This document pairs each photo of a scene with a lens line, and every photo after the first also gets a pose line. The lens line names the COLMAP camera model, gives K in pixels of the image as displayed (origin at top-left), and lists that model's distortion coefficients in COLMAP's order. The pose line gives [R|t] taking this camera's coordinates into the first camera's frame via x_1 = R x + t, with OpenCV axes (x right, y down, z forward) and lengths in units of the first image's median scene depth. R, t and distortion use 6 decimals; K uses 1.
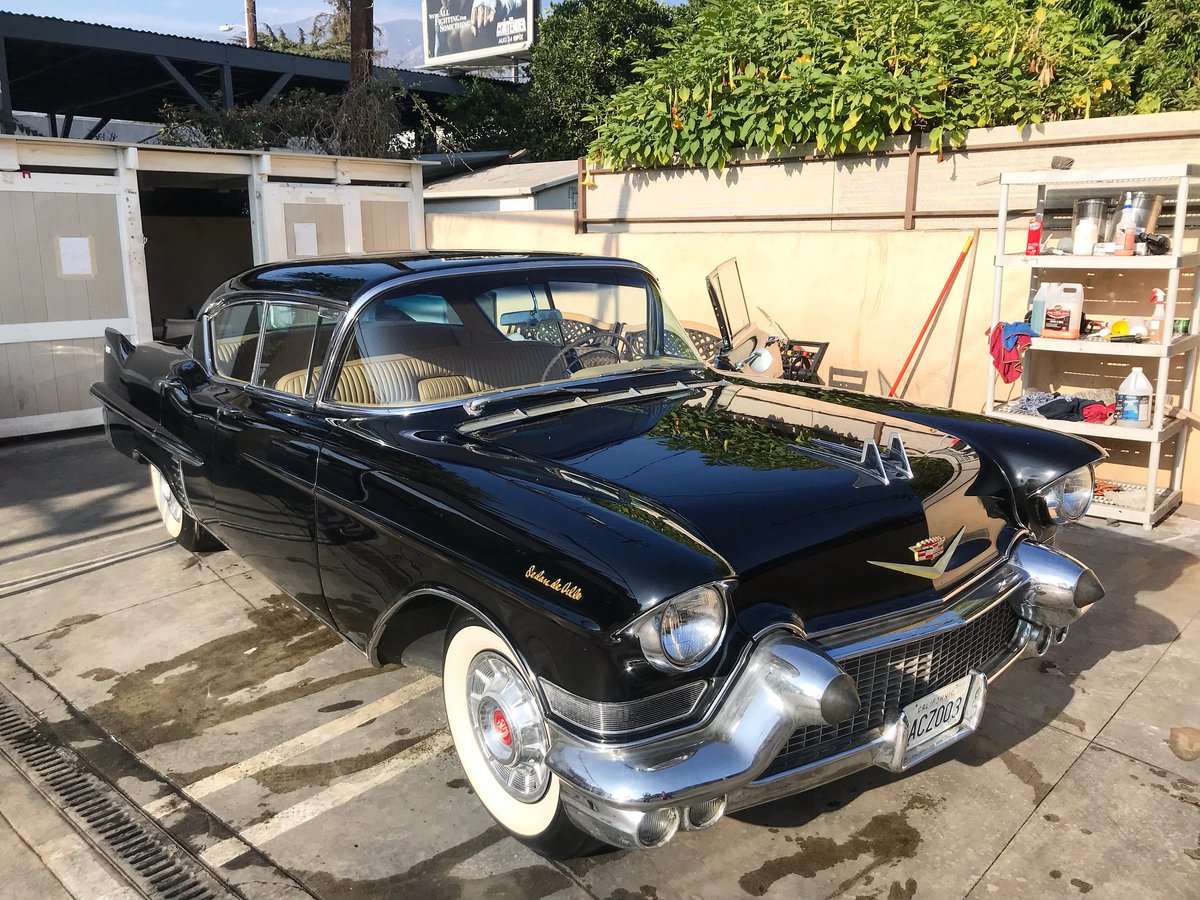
lens RADIAL K [[984.4, 0, 600.0], [0, 984.4, 450.0], [0, 0, 1]] dist [-0.001592, -0.013143]
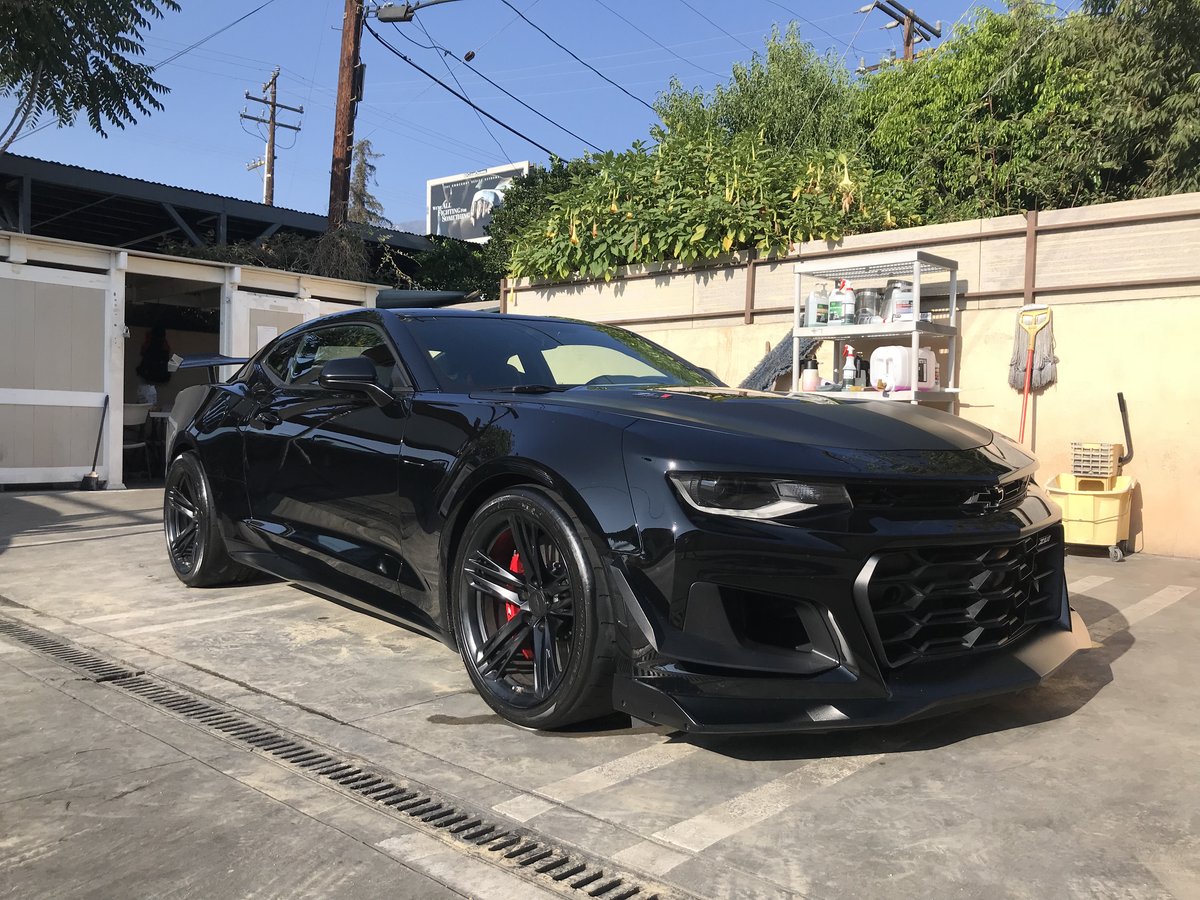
lens RADIAL K [[984.4, 0, 600.0], [0, 984.4, 450.0], [0, 0, 1]] dist [-0.001592, -0.013143]
pose [[0.999483, 0.031978, 0.003400, 0.098233], [-0.030774, 0.981792, -0.187448, 0.122983], [-0.009332, 0.187246, 0.982269, -0.125735]]
